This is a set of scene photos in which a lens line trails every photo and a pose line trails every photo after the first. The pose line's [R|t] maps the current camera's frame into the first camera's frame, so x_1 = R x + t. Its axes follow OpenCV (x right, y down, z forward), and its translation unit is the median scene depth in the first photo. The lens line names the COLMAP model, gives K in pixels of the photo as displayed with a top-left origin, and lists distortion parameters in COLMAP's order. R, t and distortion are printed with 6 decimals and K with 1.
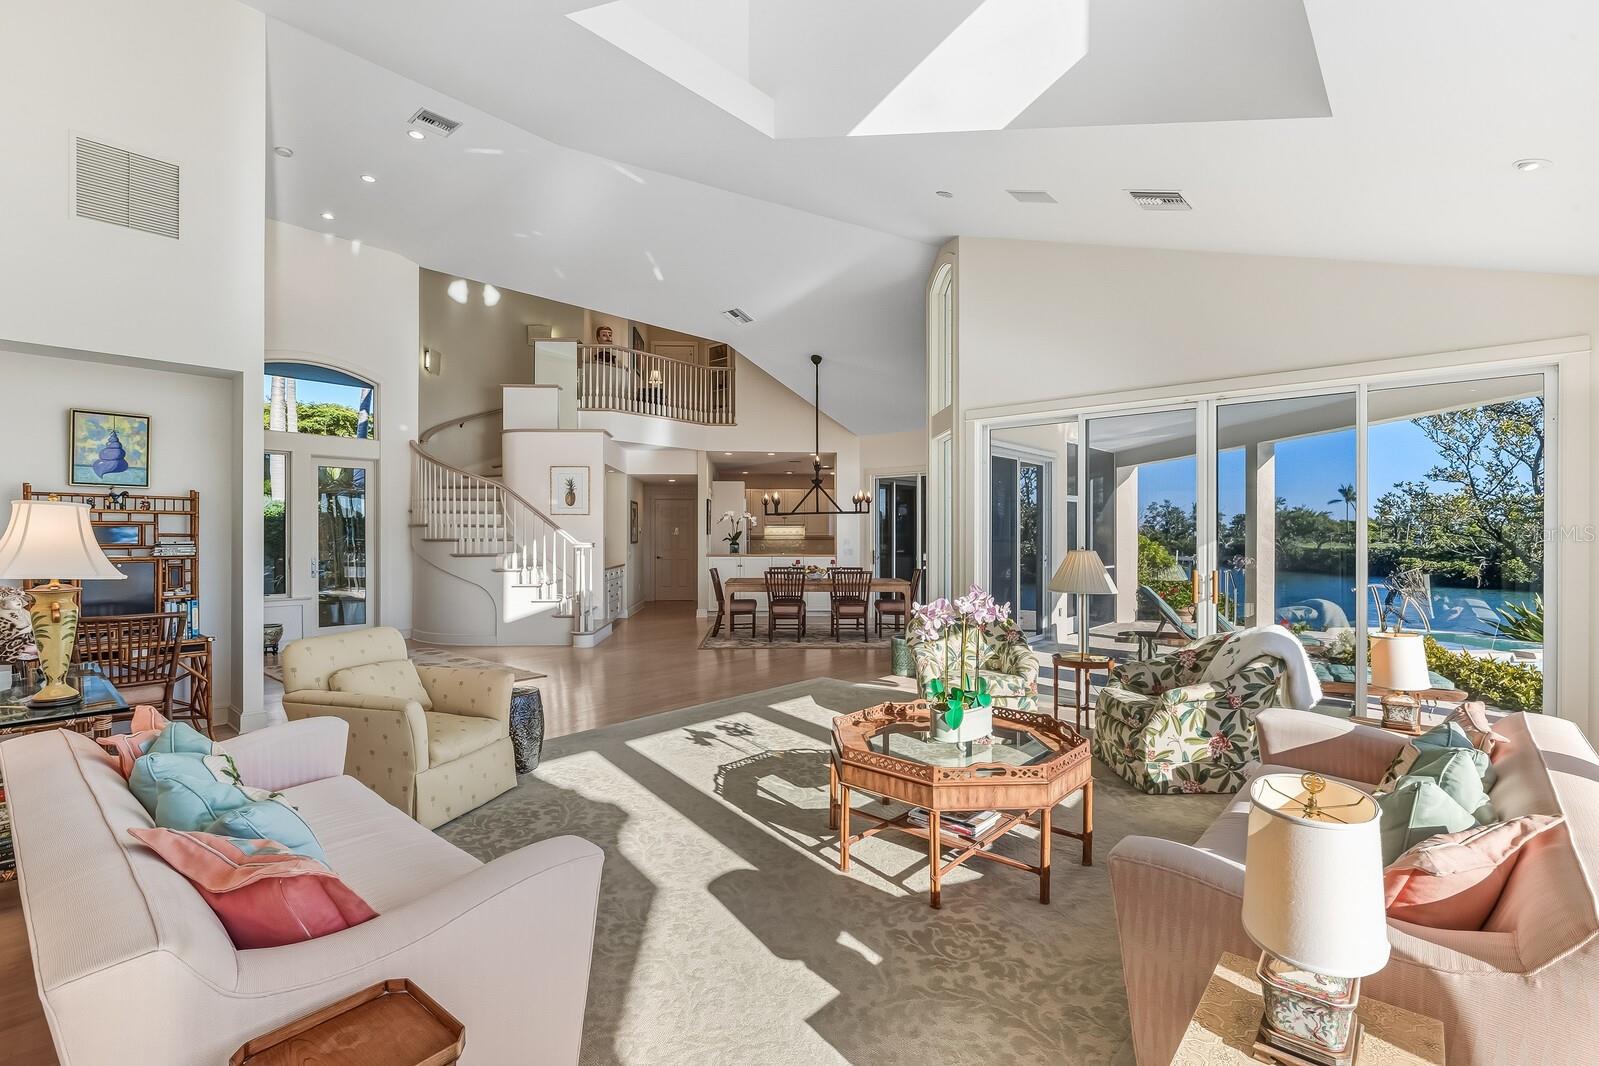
lens RADIAL K [[712.6, 0, 799.5], [0, 712.6, 533.0], [0, 0, 1]] dist [-0.016278, 0.000003]
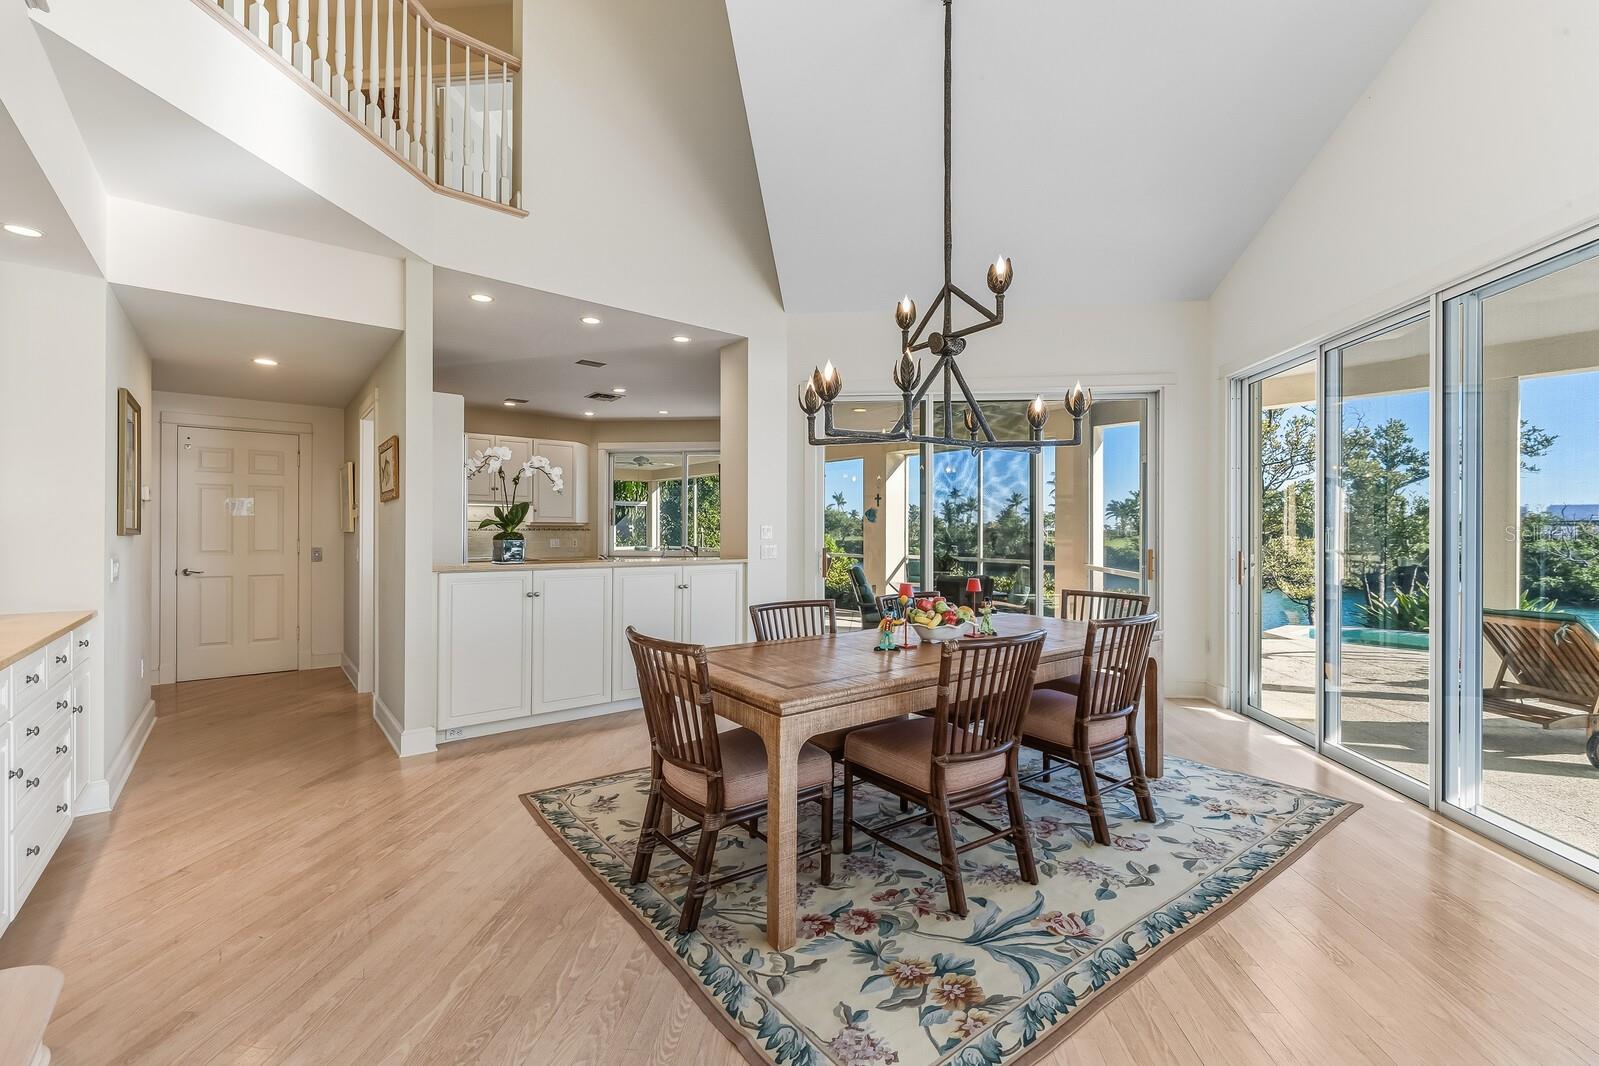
lens RADIAL K [[667.4, 0, 799.5], [0, 667.4, 533.0], [0, 0, 1]] dist [-0.002288, 0.000202]
pose [[0.815154, 0.003316, 0.579235, -0.171231], [-0.008084, 0.999951, 0.005652, 0.010070], [-0.579188, -0.009290, 0.815141, 0.629138]]
